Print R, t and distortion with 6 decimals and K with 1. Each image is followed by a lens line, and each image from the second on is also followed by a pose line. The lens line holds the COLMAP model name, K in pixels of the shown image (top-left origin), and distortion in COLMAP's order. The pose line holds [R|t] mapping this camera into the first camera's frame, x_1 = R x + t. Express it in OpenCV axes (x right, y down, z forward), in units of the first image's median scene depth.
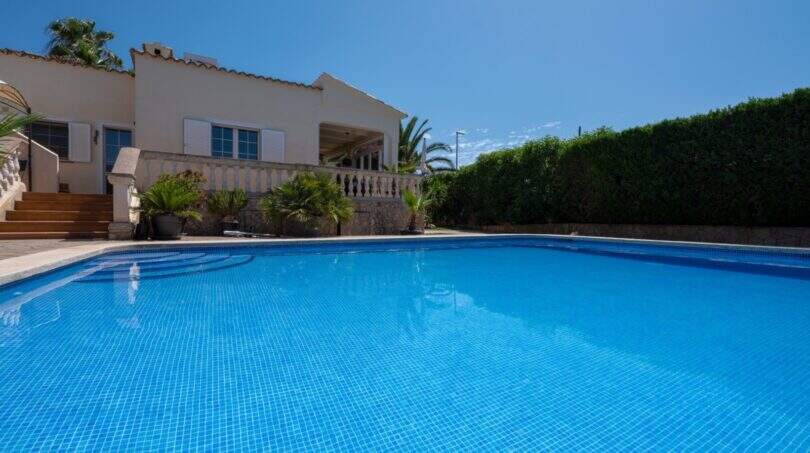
lens RADIAL K [[359.2, 0, 405.0], [0, 359.2, 226.5], [0, 0, 1]] dist [-0.001251, 0.000245]
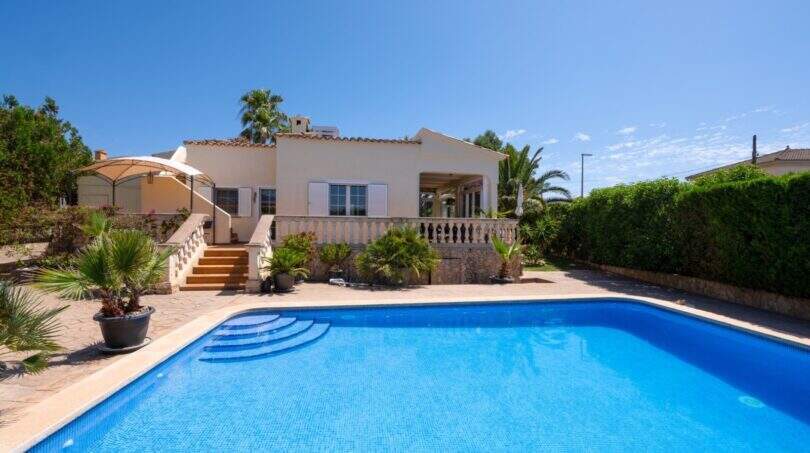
lens RADIAL K [[359.2, 0, 405.0], [0, 359.2, 226.5], [0, 0, 1]] dist [-0.001251, 0.000245]
pose [[0.933575, 0.000229, -0.358382, 0.132443], [-0.012890, 0.999374, -0.032941, -0.102239], [0.358150, 0.035372, 0.932994, -0.038237]]
